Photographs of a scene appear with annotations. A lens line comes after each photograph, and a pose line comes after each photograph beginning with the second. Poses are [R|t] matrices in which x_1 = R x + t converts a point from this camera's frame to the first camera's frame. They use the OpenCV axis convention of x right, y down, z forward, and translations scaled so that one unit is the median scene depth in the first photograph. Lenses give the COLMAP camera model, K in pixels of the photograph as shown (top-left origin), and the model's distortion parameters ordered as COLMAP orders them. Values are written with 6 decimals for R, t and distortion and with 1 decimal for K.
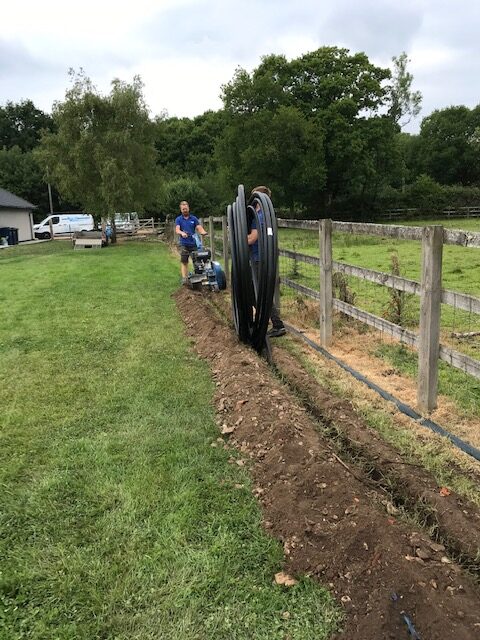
lens RADIAL K [[522.2, 0, 240.0], [0, 522.2, 320.0], [0, 0, 1]] dist [0.002817, -0.004968]
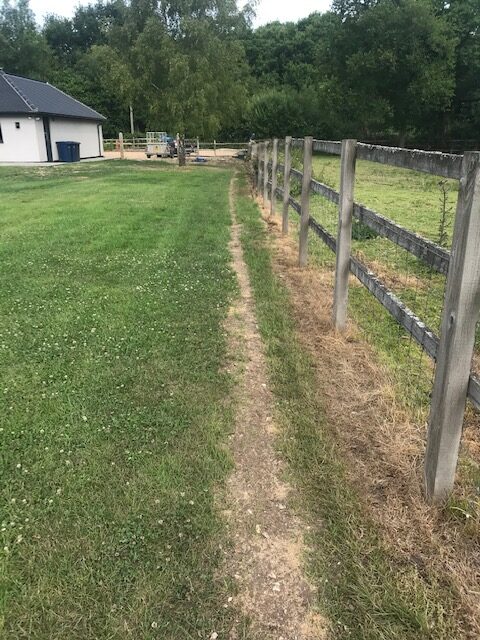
lens RADIAL K [[523.5, 0, 240.0], [0, 523.5, 320.0], [0, 0, 1]] dist [-0.003035, 0.007404]
pose [[0.983336, 0.097736, -0.153291, 0.000926], [-0.075383, 0.986496, 0.145406, -0.037379], [0.165433, -0.131427, 0.977425, 0.186480]]
